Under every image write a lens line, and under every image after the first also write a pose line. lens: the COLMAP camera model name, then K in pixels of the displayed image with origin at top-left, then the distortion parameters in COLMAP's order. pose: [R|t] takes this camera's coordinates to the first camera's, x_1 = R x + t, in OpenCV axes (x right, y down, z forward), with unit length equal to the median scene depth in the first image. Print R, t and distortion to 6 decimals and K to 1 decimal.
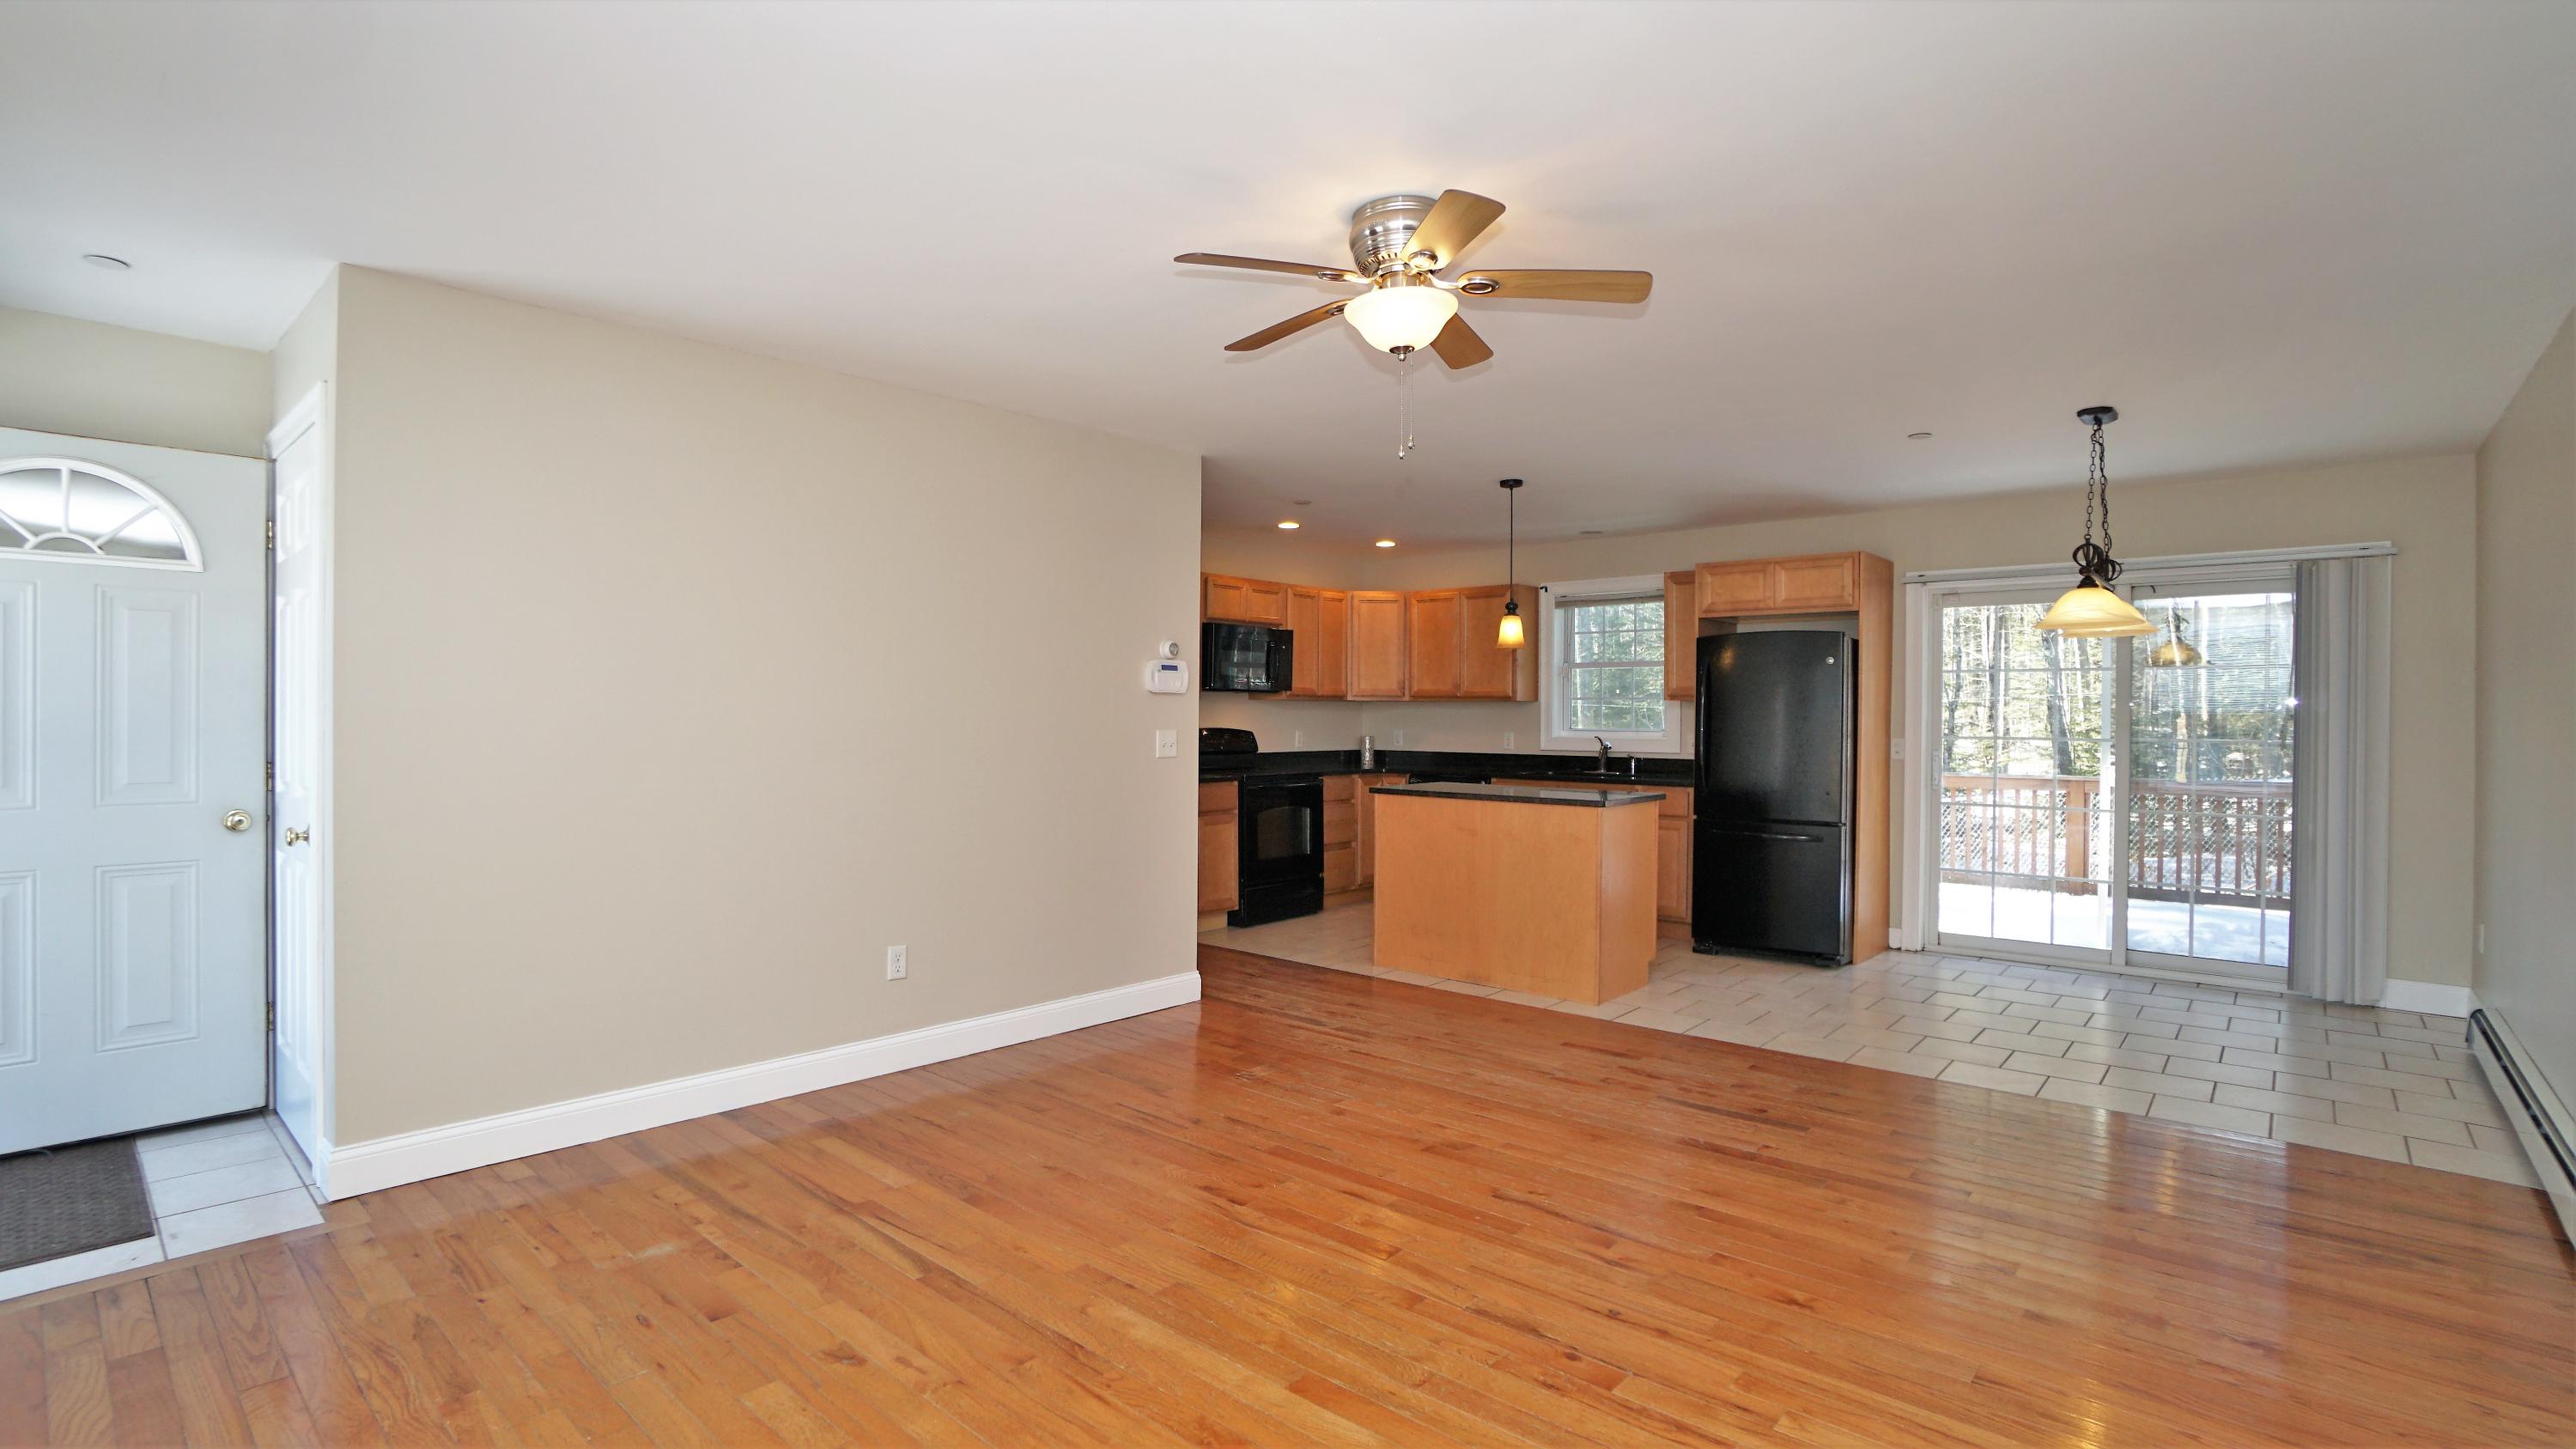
lens RADIAL K [[1121.4, 0, 1252.5], [0, 1121.4, 715.8], [0, 0, 1]] dist [-0.000343, -0.000025]
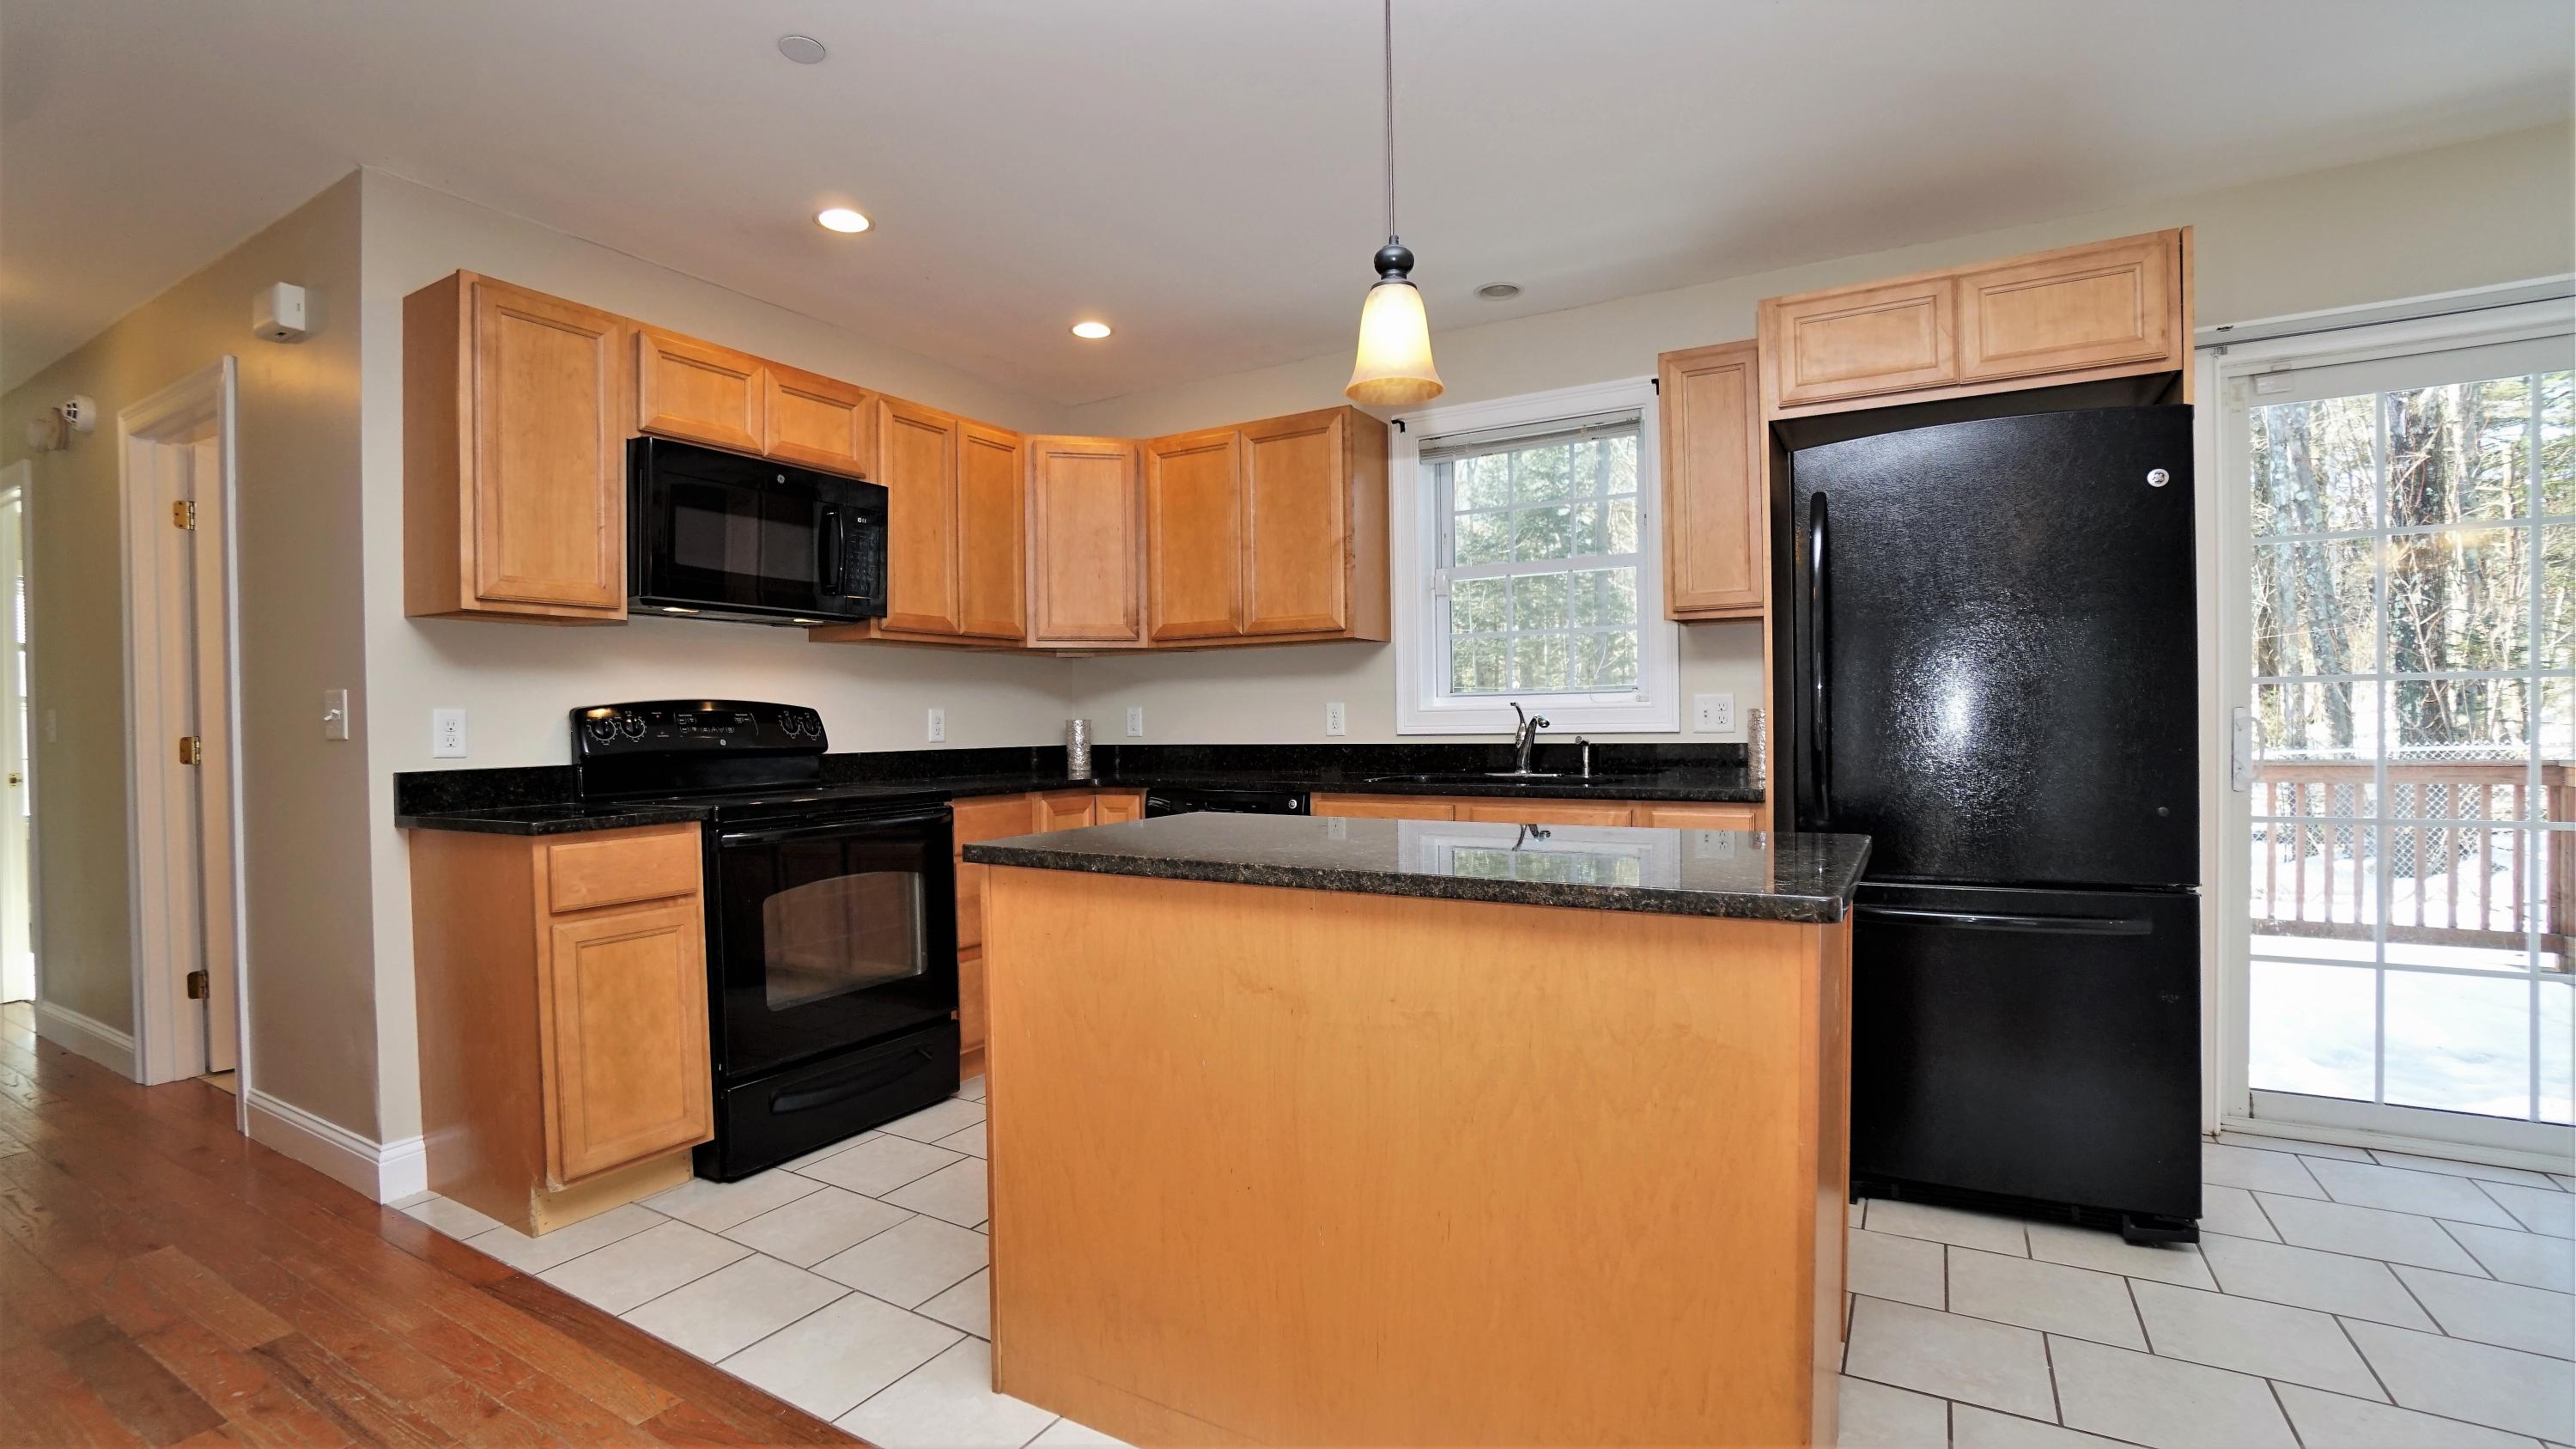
lens RADIAL K [[1121.4, 0, 1252.5], [0, 1121.4, 715.8], [0, 0, 1]] dist [-0.000343, -0.000025]
pose [[0.982221, -0.018549, 0.186812, 0.093012], [0.019841, 0.999790, -0.005045, 0.022750], [-0.186679, 0.008662, 0.982383, 0.499606]]
